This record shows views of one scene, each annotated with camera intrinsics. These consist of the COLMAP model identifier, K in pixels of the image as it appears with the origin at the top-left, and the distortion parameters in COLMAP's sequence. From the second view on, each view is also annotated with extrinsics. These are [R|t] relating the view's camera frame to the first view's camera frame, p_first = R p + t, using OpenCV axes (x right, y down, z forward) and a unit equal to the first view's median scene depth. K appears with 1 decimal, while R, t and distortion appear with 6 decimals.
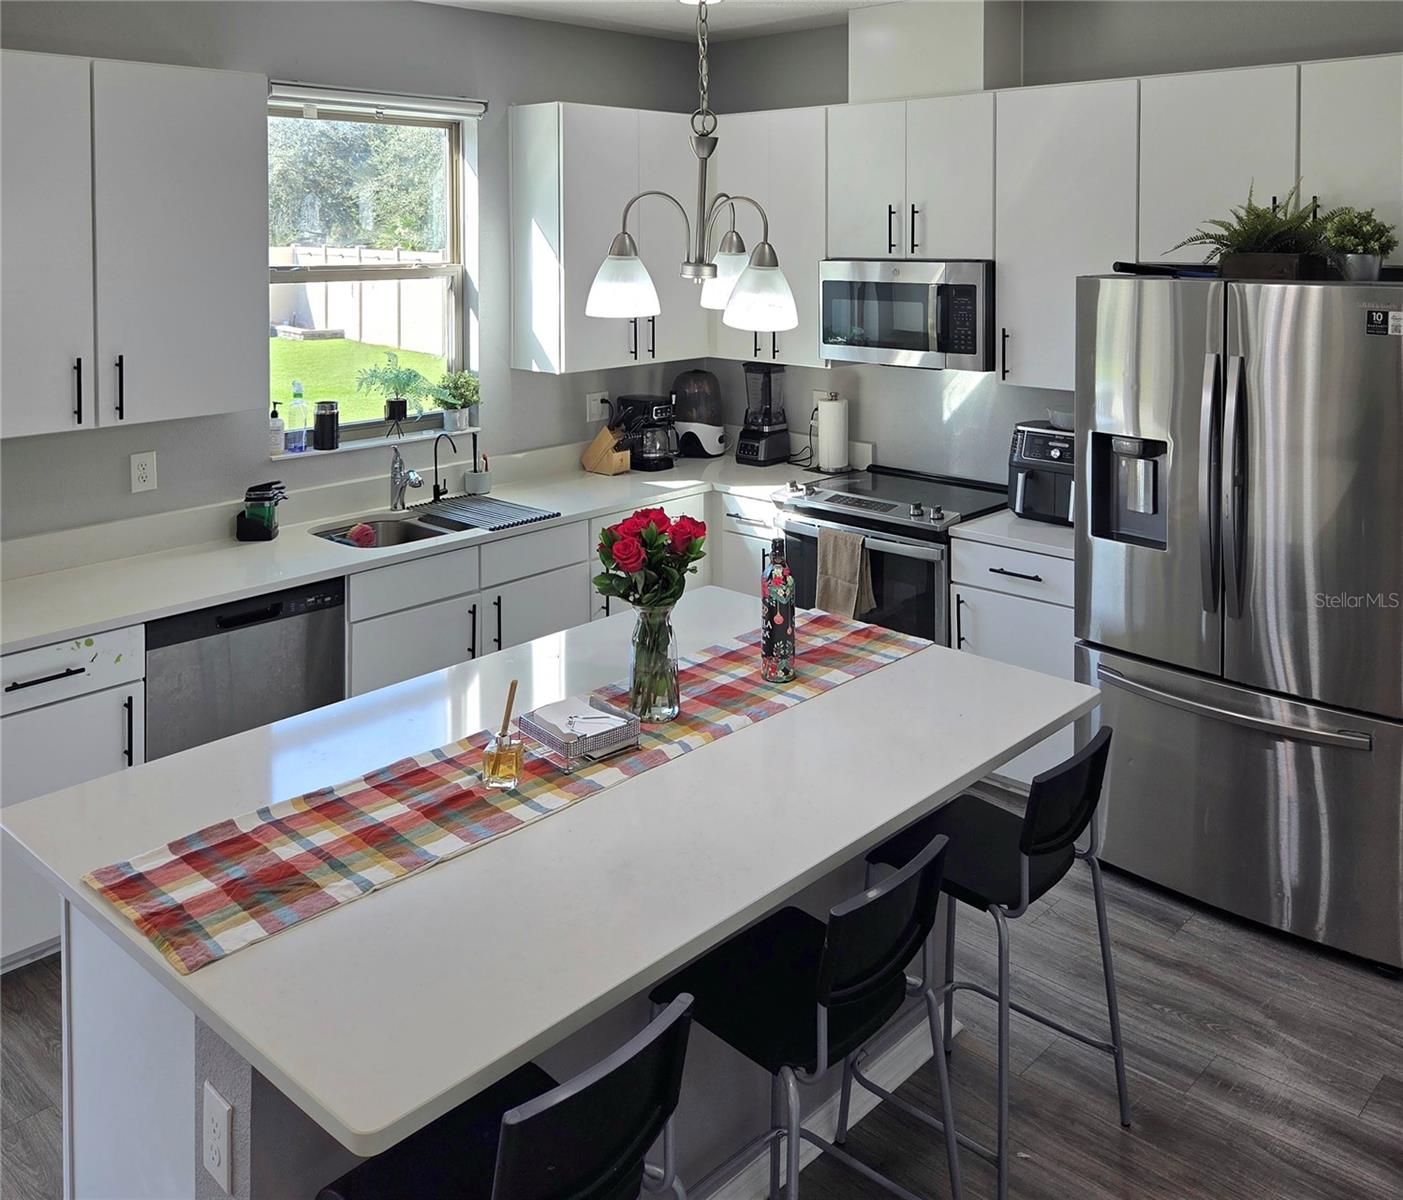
lens RADIAL K [[1289.7, 0, 702.3], [0, 1289.7, 256.6], [0, 0, 1]] dist [0.068324, -0.019774]
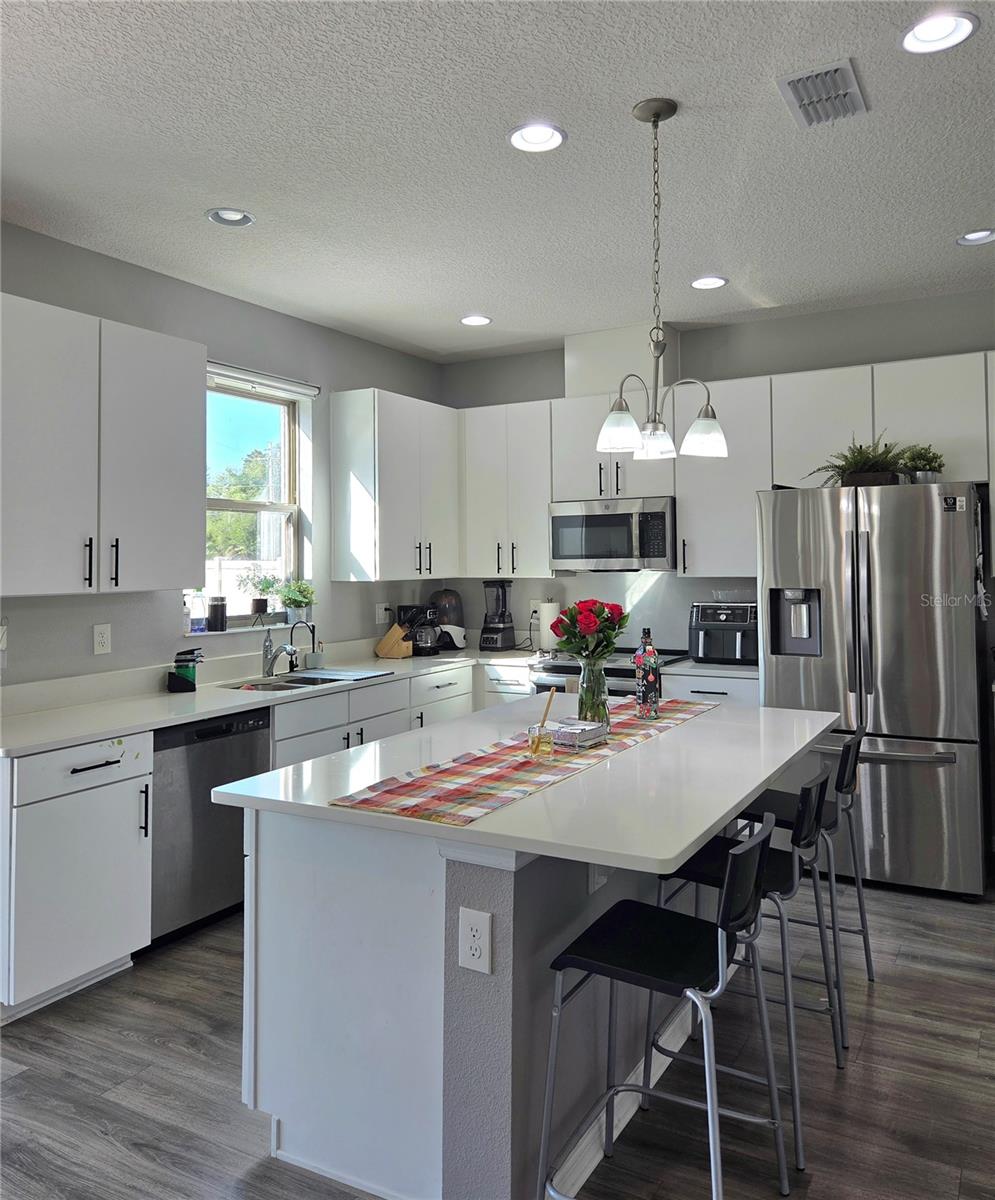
lens RADIAL K [[957.1, 0, 507.7], [0, 957.1, 525.8], [0, 0, 1]] dist [0.097434, -0.066922]
pose [[0.970043, 0.001337, 0.242928, -0.231008], [0.013975, 0.998022, -0.061297, 0.099885], [-0.242529, 0.062856, 0.968106, -0.046738]]
